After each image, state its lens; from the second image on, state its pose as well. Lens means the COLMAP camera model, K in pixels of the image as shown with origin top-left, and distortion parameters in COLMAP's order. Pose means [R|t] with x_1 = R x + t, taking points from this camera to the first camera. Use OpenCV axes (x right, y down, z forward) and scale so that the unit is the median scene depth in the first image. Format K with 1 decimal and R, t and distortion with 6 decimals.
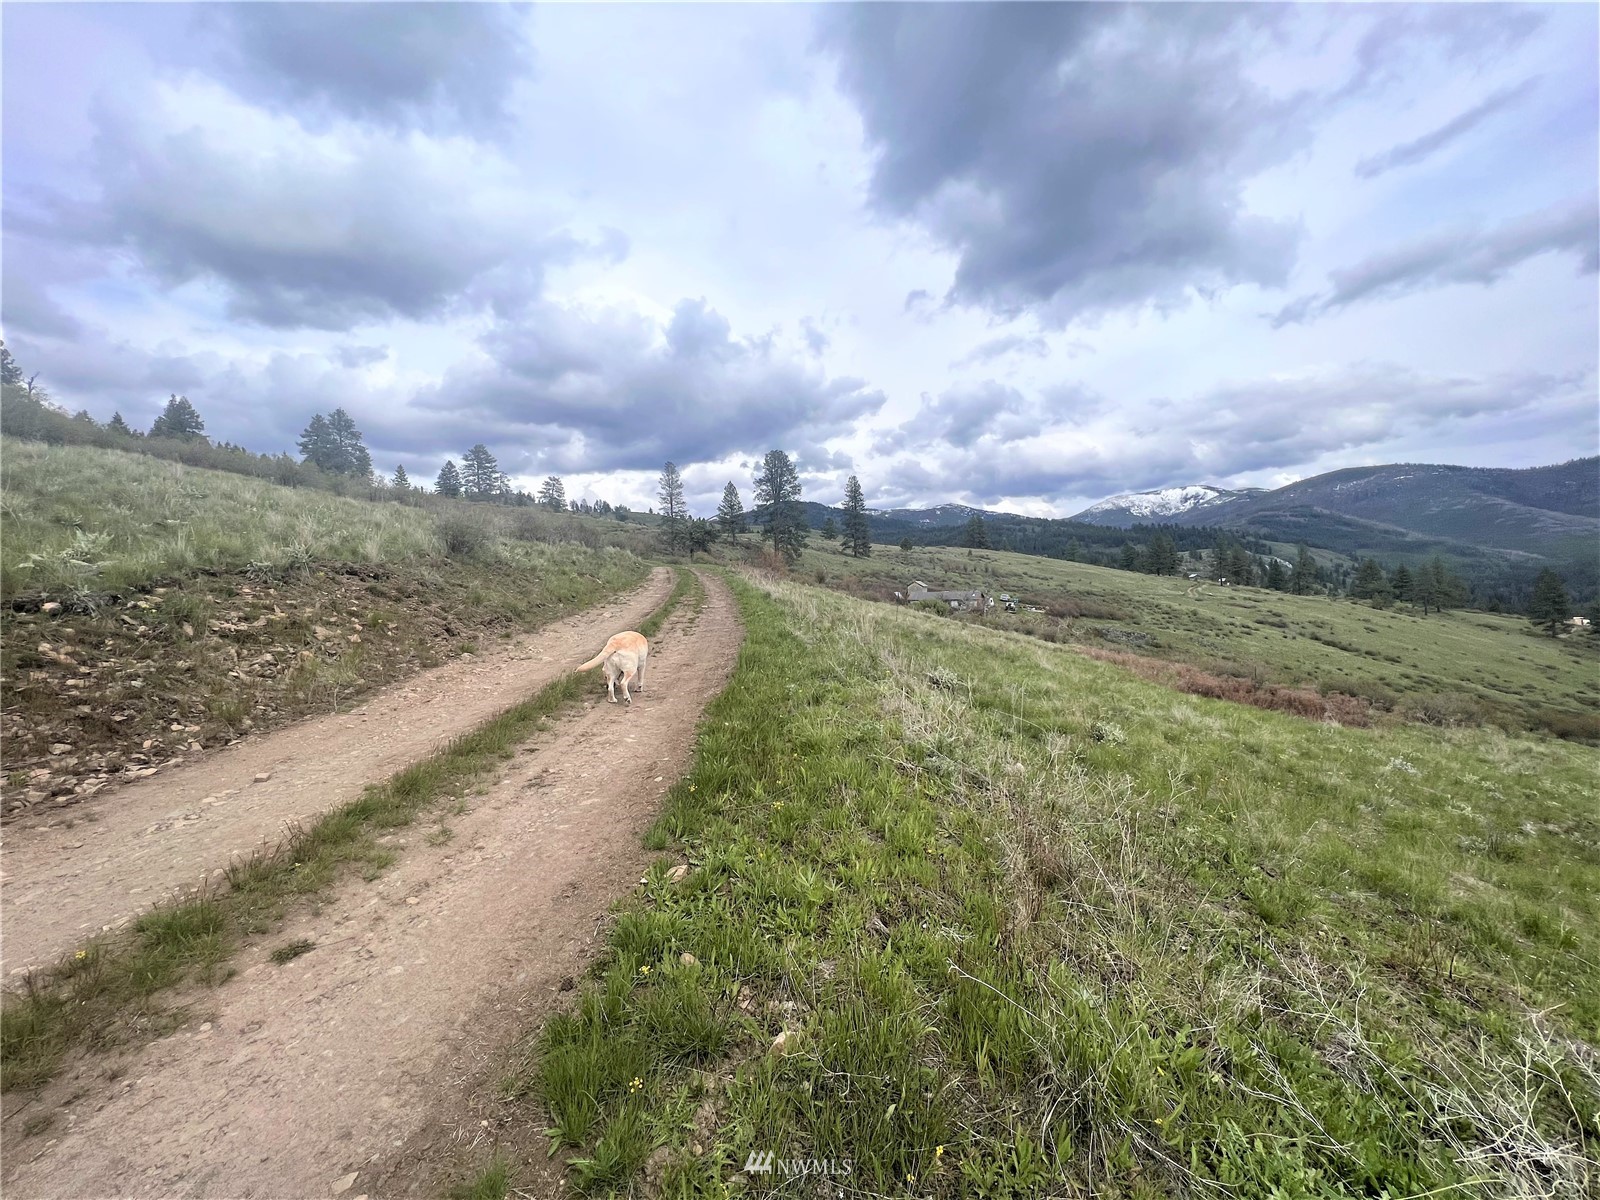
lens RADIAL K [[640.8, 0, 796.1], [0, 640.8, 574.9], [0, 0, 1]] dist [-0.001811, 0.000305]
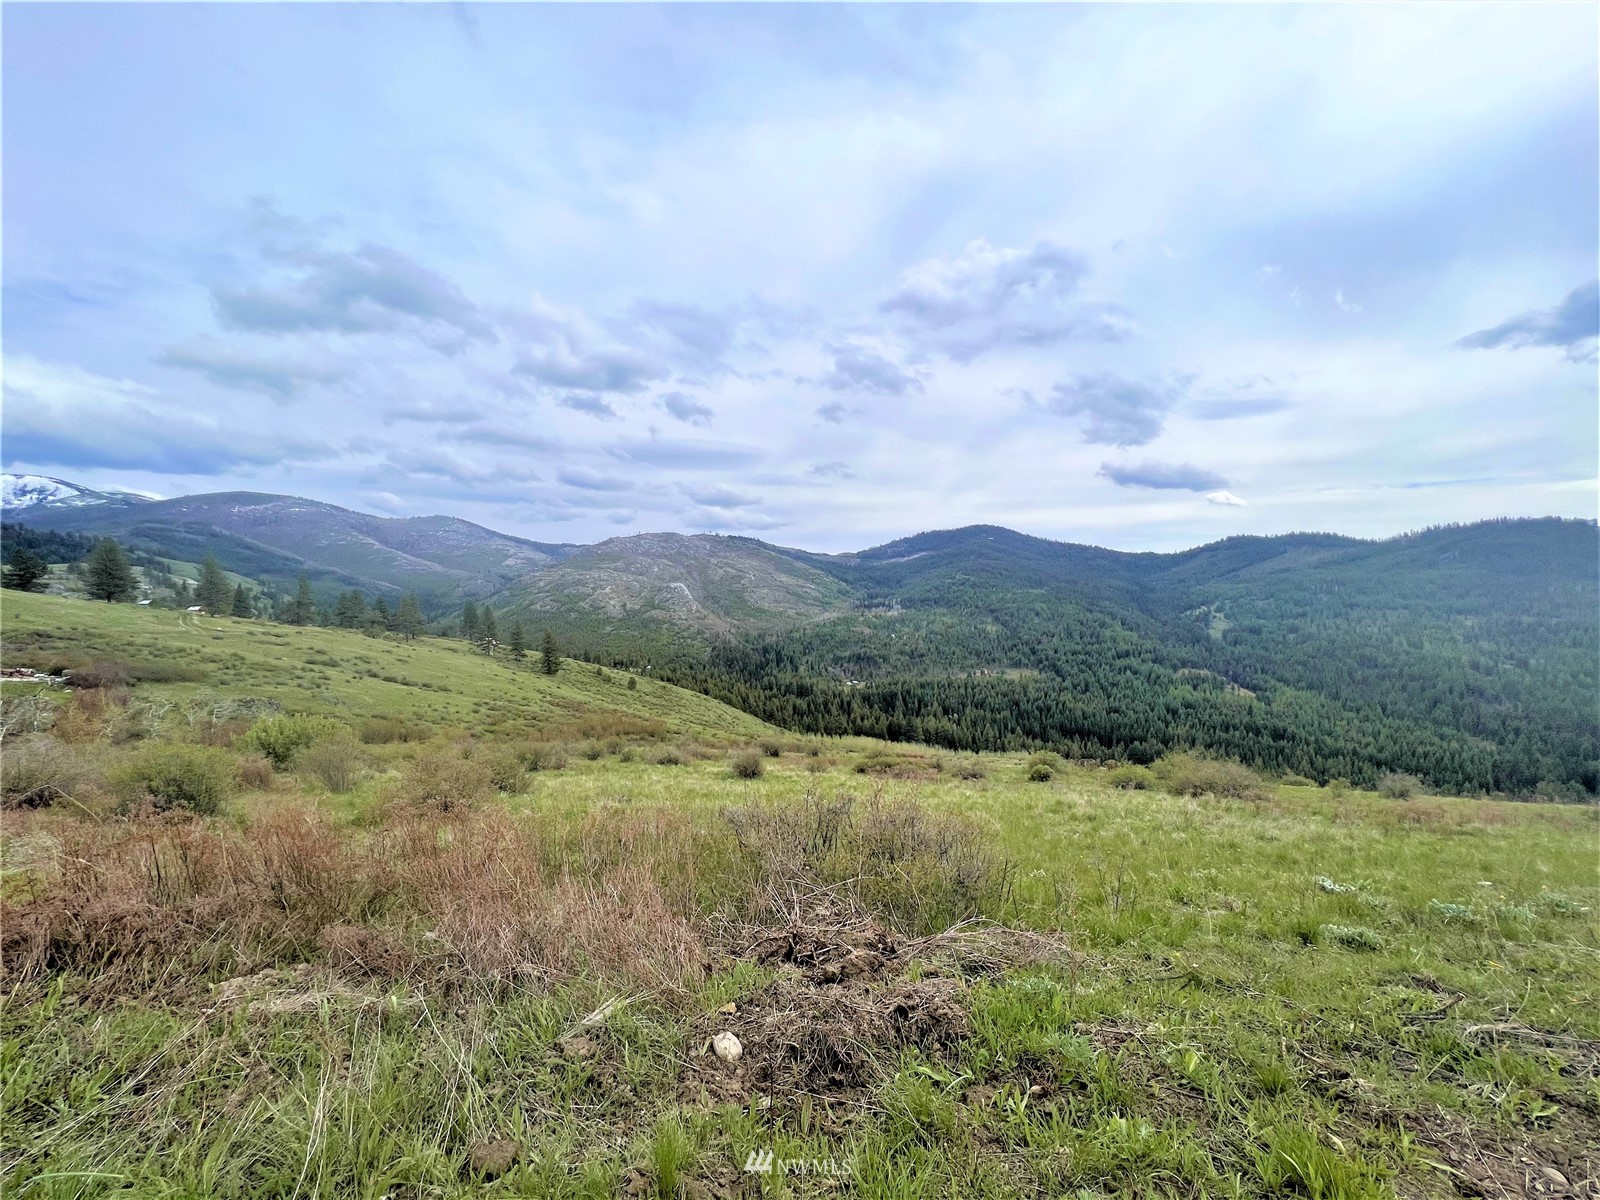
lens RADIAL K [[640.8, 0, 791.8], [0, 640.8, 596.2], [0, 0, 1]] dist [-0.001811, 0.000305]
pose [[0.137212, 0.023626, 0.990260, -0.104219], [-0.022085, 0.999540, -0.020787, -0.030722], [-0.990295, -0.019017, 0.137671, 0.505529]]
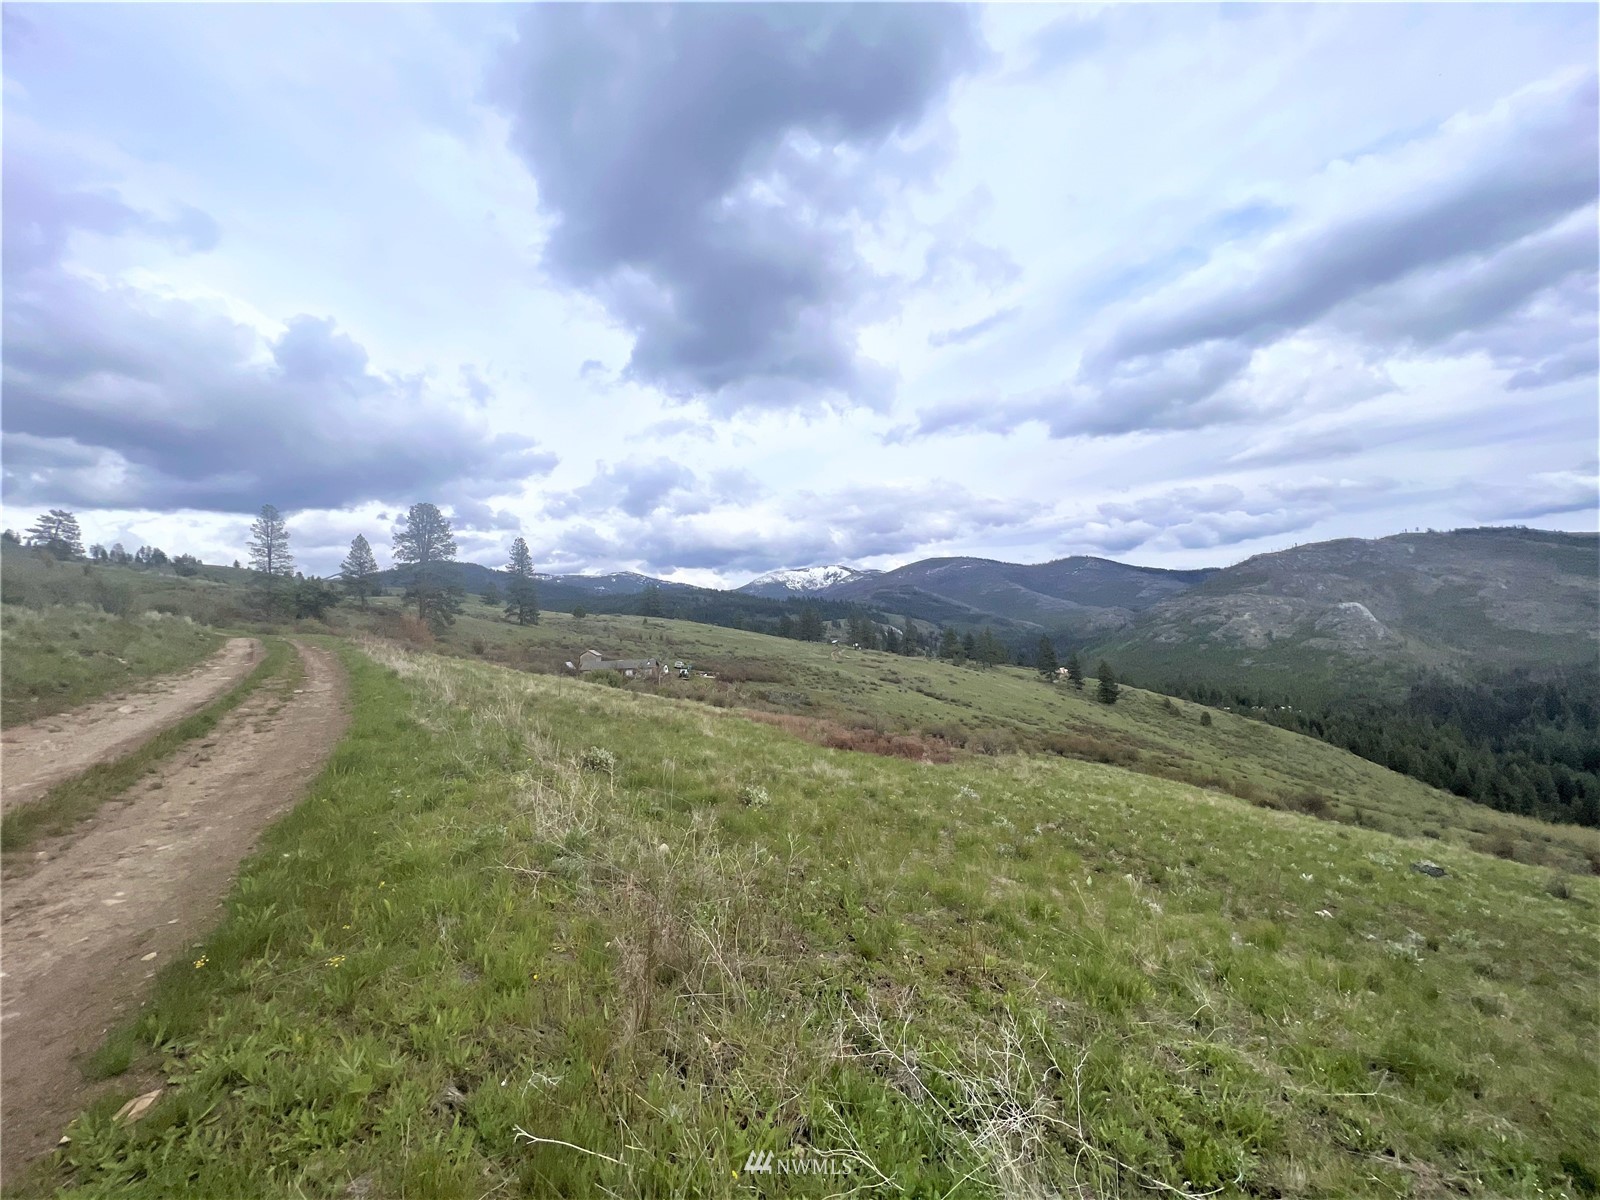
lens RADIAL K [[640.8, 0, 799.7], [0, 640.8, 574.6], [0, 0, 1]] dist [-0.001811, 0.000305]
pose [[0.877470, 0.040587, 0.477911, 0.007657], [0.010408, 0.994567, -0.103574, -0.002521], [-0.479519, 0.095858, 0.872280, -0.000251]]
